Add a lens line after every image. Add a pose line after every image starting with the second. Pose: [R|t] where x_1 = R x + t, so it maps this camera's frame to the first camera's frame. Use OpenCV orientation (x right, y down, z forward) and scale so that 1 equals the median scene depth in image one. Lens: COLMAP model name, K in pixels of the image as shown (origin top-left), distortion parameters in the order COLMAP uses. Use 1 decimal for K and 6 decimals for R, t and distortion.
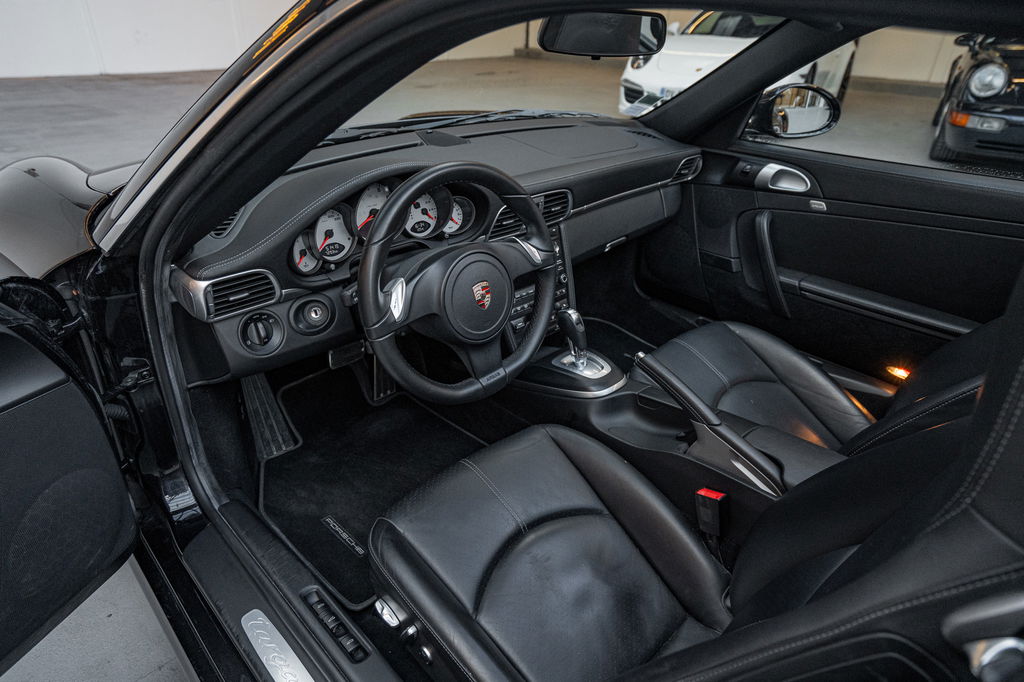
lens RADIAL K [[617.0, 0, 512.0], [0, 617.0, 341.0], [0, 0, 1]] dist [-0.000674, 0.001427]
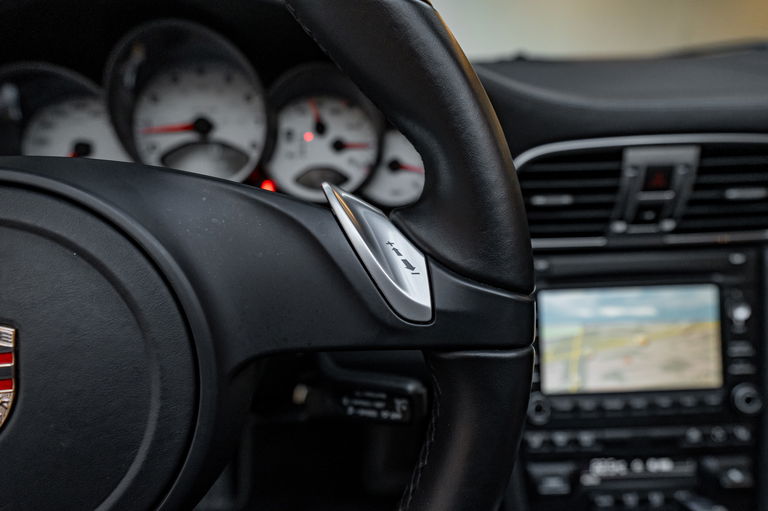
lens RADIAL K [[536.0, 0, 384.0], [0, 536.0, 255.5], [0, 0, 1]] dist [0.064577, -0.001343]
pose [[0.757866, 0.174556, -0.628625, 0.113300], [-0.287138, 0.954446, -0.081142, -0.097524], [0.585825, 0.241997, 0.773464, 0.635101]]
